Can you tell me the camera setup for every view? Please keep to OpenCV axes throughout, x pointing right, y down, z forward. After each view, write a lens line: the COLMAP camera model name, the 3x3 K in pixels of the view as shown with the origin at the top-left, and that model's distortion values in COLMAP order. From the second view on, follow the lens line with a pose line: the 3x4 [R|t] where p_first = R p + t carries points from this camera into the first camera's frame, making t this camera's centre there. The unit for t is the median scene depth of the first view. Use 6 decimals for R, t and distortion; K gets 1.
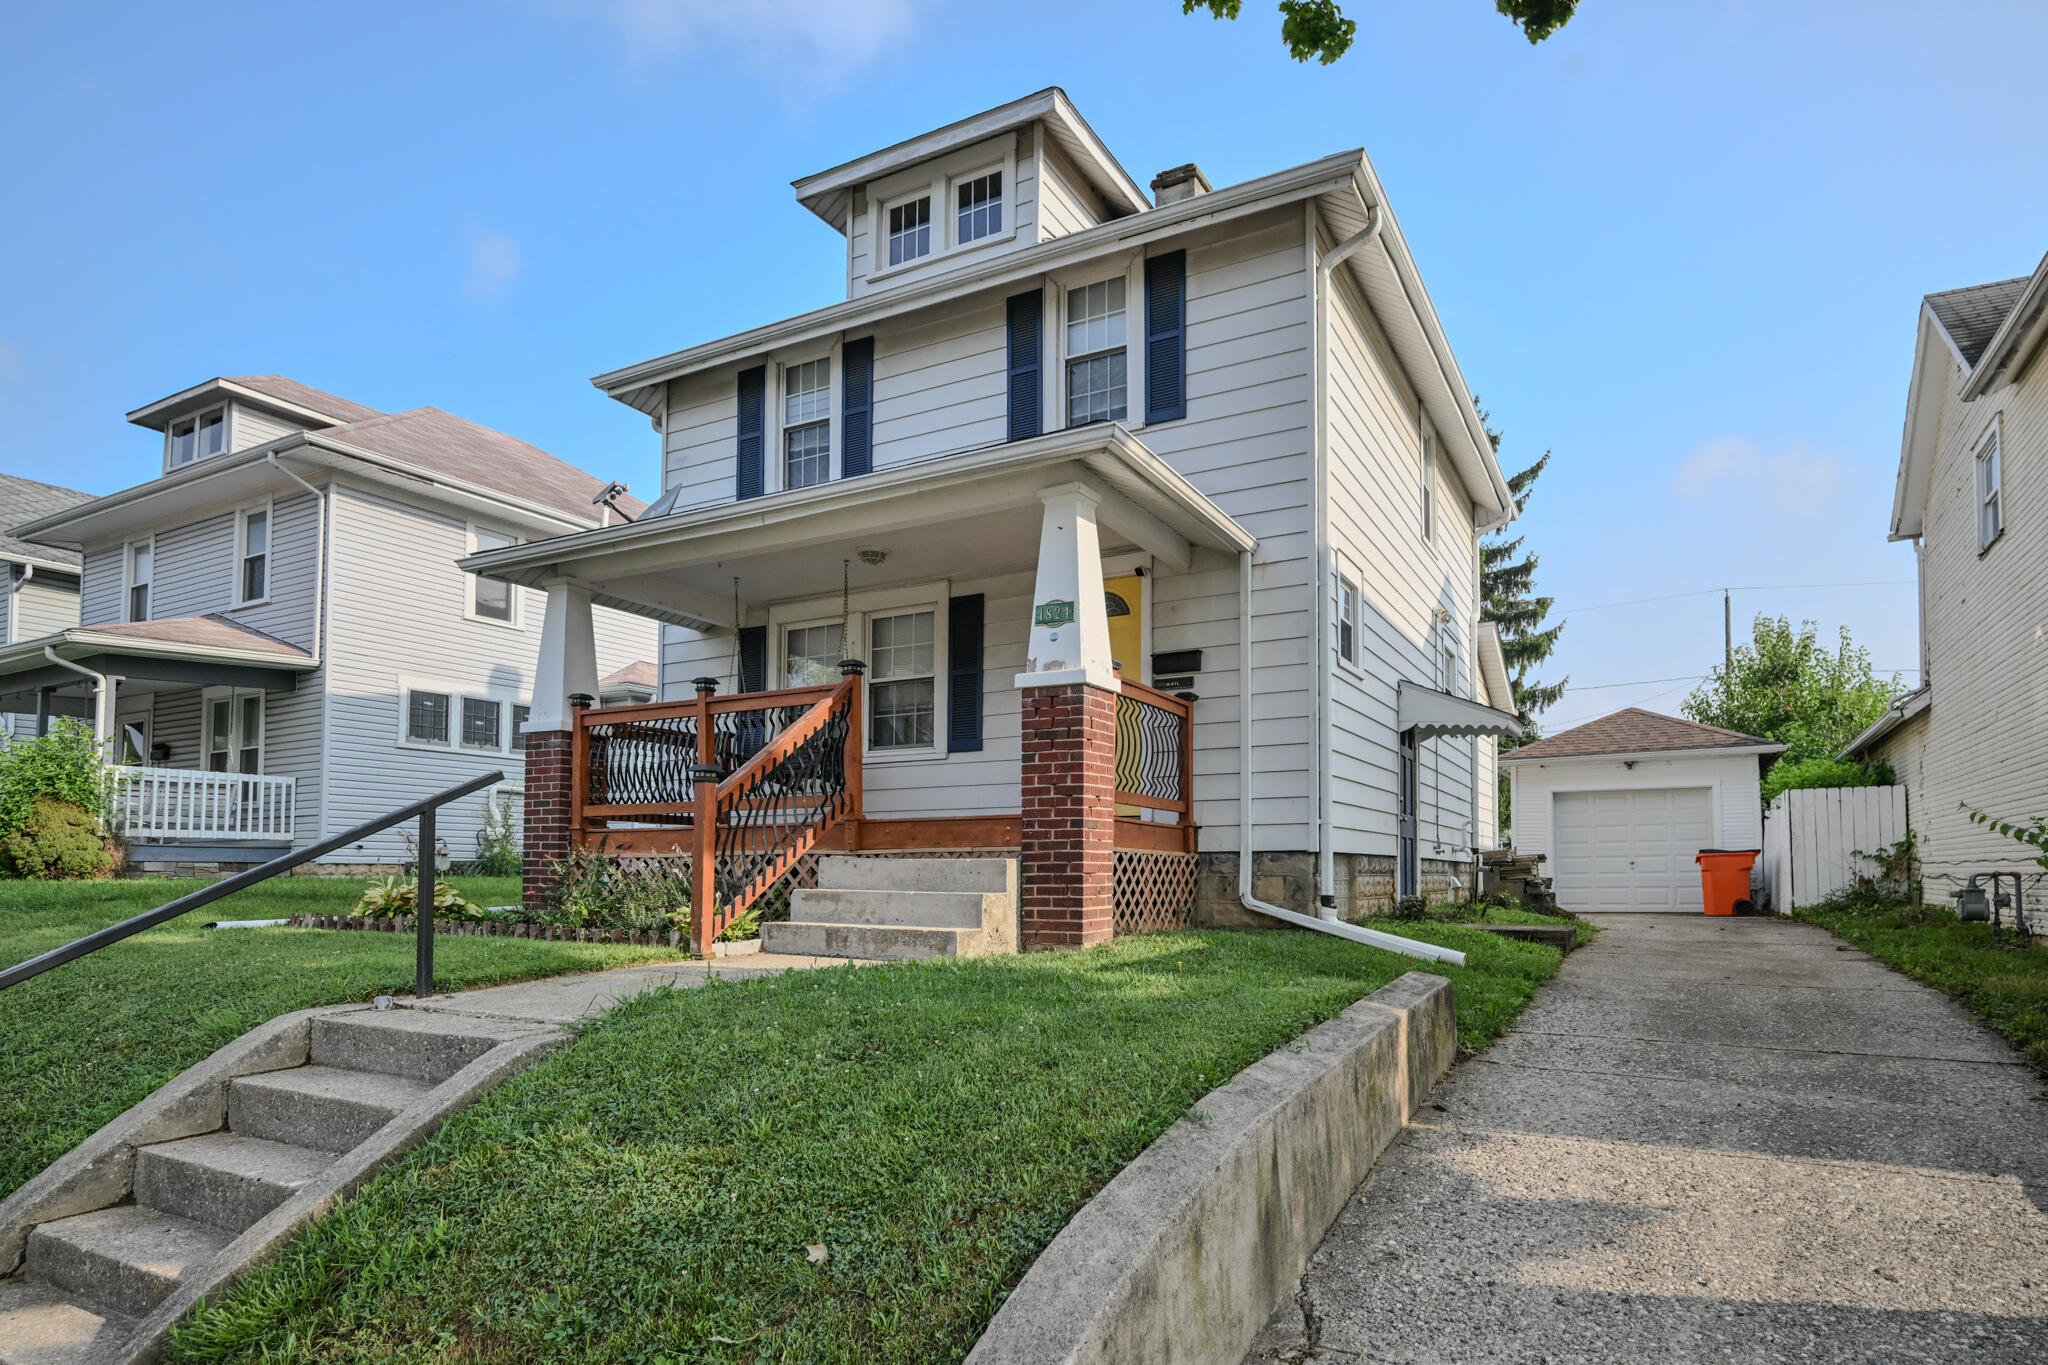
lens RADIAL K [[1145.7, 0, 1026.5], [0, 1145.7, 867.9], [0, 0, 1]] dist [0.000123, 0.000171]
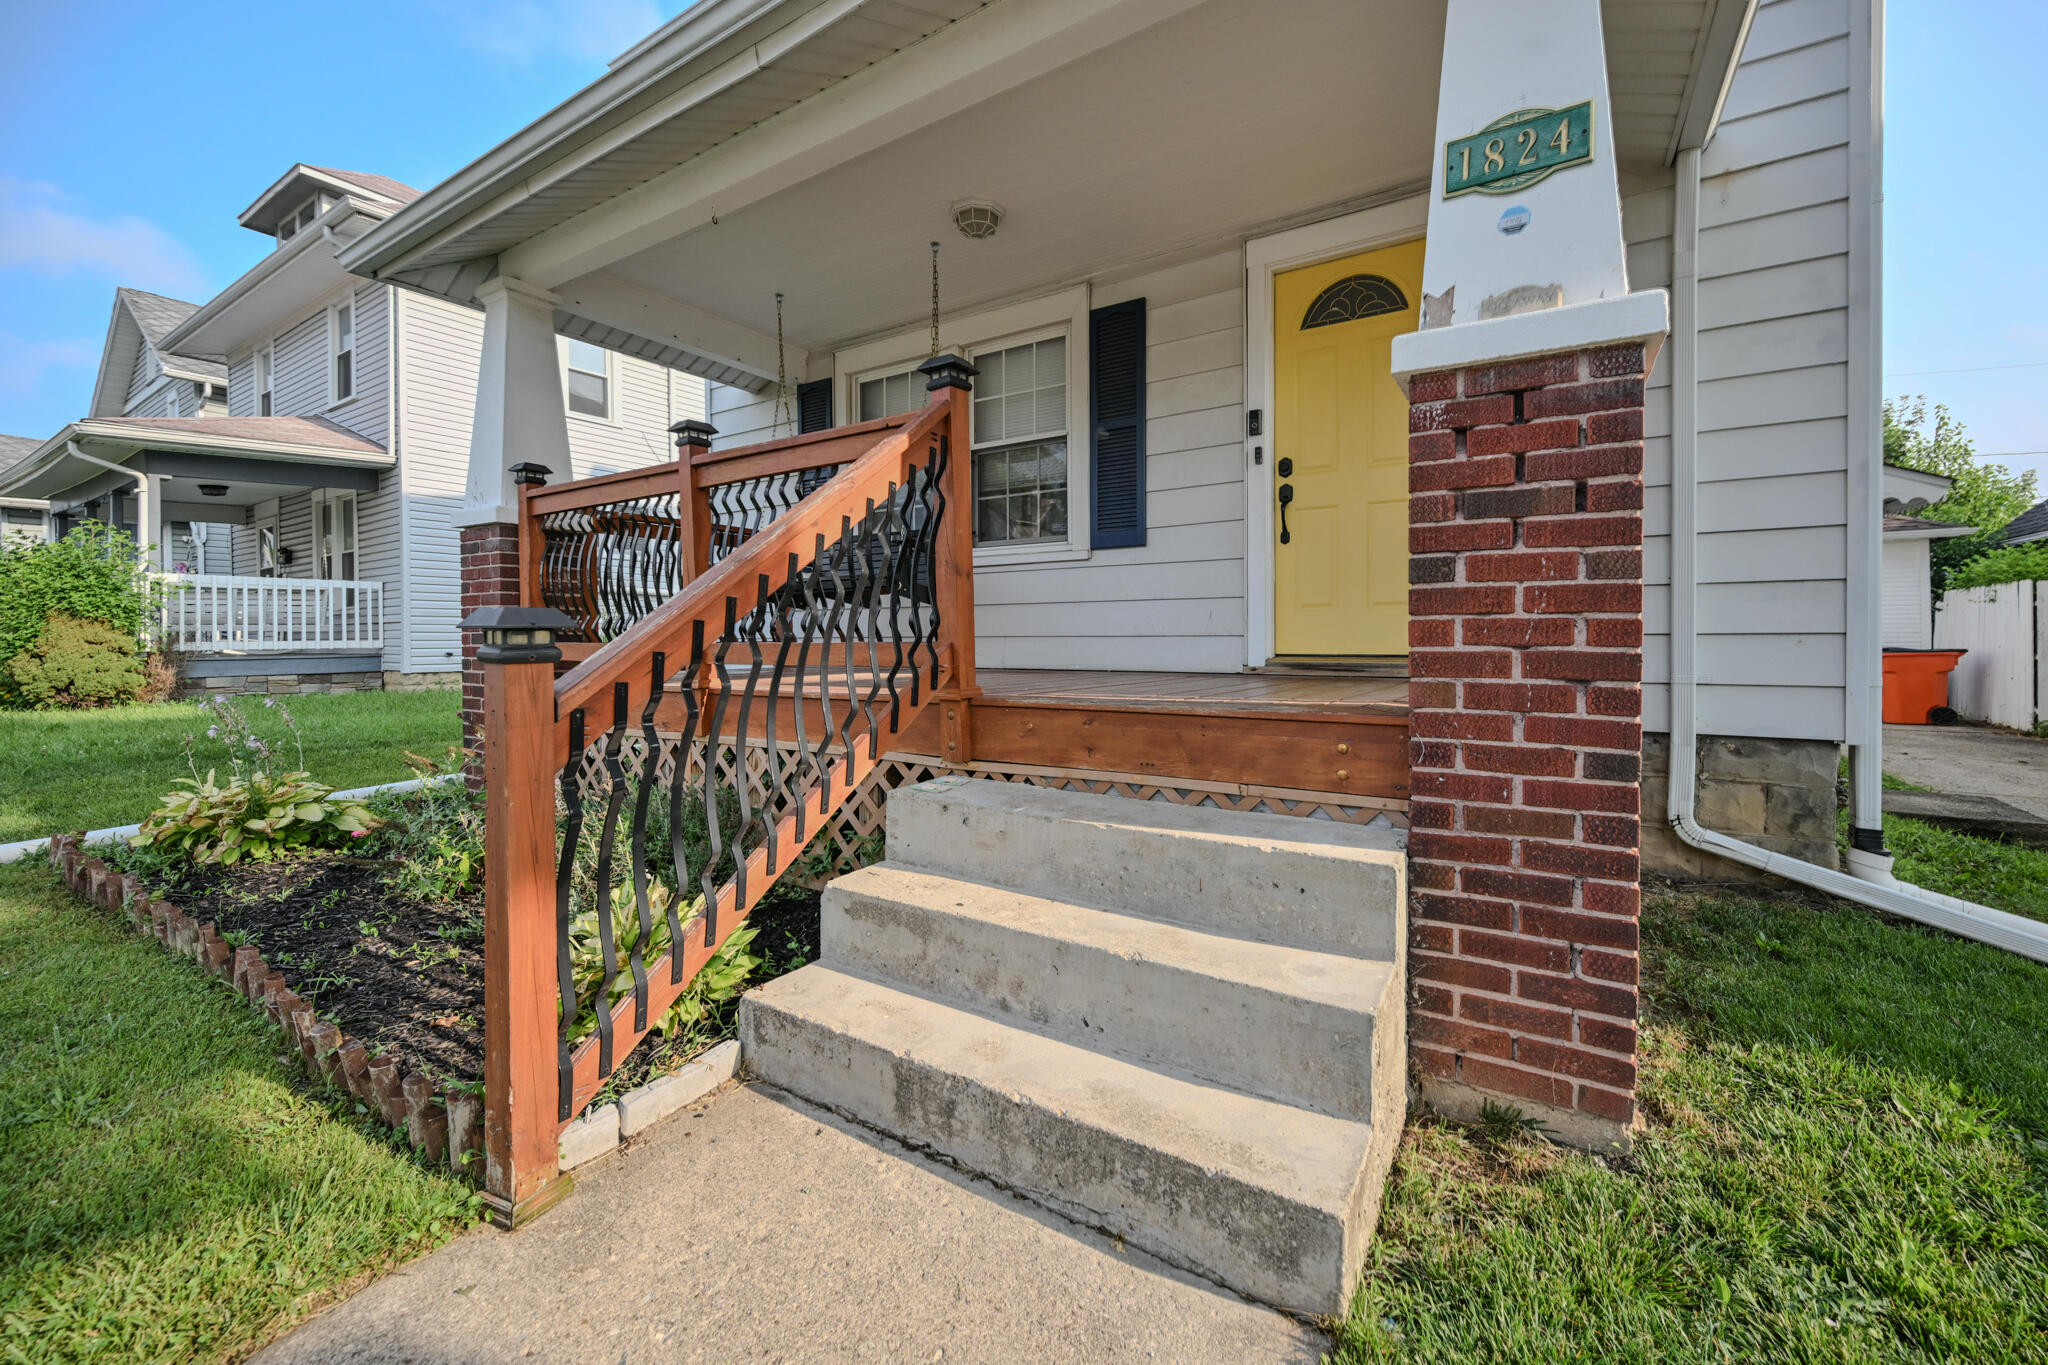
lens RADIAL K [[807.6, 0, 1018.5], [0, 807.6, 756.7], [0, 0, 1]] dist [-0.003963, -0.000253]
pose [[0.997949, 0.004426, -0.063856, -0.086382], [0.005590, 0.987768, 0.155827, -0.059009], [0.063765, -0.155865, 0.985718, 0.551332]]
